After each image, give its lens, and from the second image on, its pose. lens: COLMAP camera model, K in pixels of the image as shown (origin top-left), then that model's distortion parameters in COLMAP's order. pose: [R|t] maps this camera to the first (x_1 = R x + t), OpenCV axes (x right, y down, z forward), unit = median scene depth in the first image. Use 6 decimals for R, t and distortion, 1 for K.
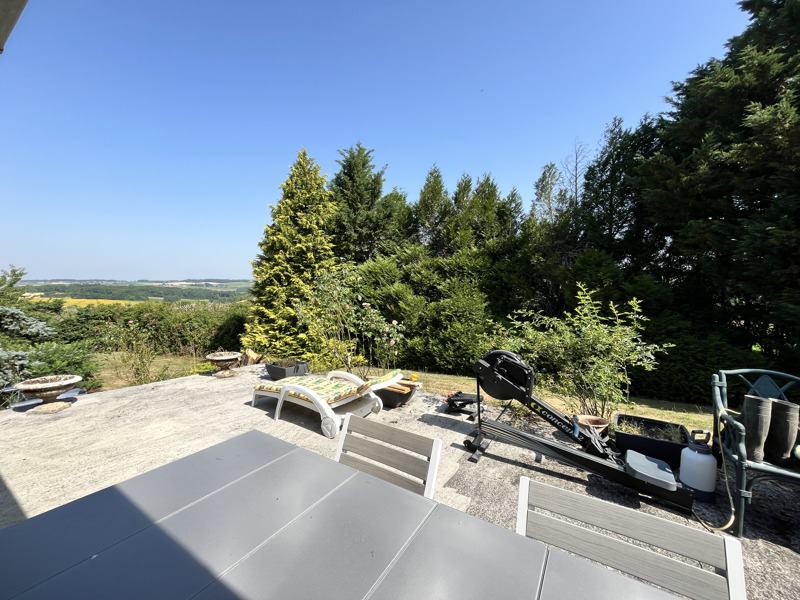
lens RADIAL K [[323.3, 0, 399.9], [0, 323.3, 300.3], [0, 0, 1]] dist [-0.002803, -0.000469]
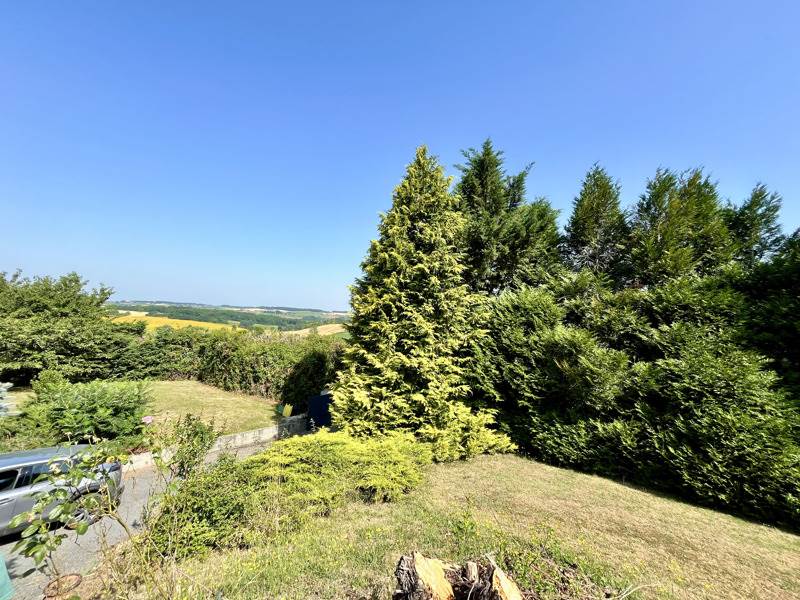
lens RADIAL K [[323.3, 0, 400.0], [0, 323.3, 300.3], [0, 0, 1]] dist [-0.002803, -0.000469]
pose [[0.983506, 0.040109, -0.176373, -0.220765], [-0.058843, 0.993011, -0.102306, -0.019162], [0.171037, 0.110997, 0.978992, 0.298762]]
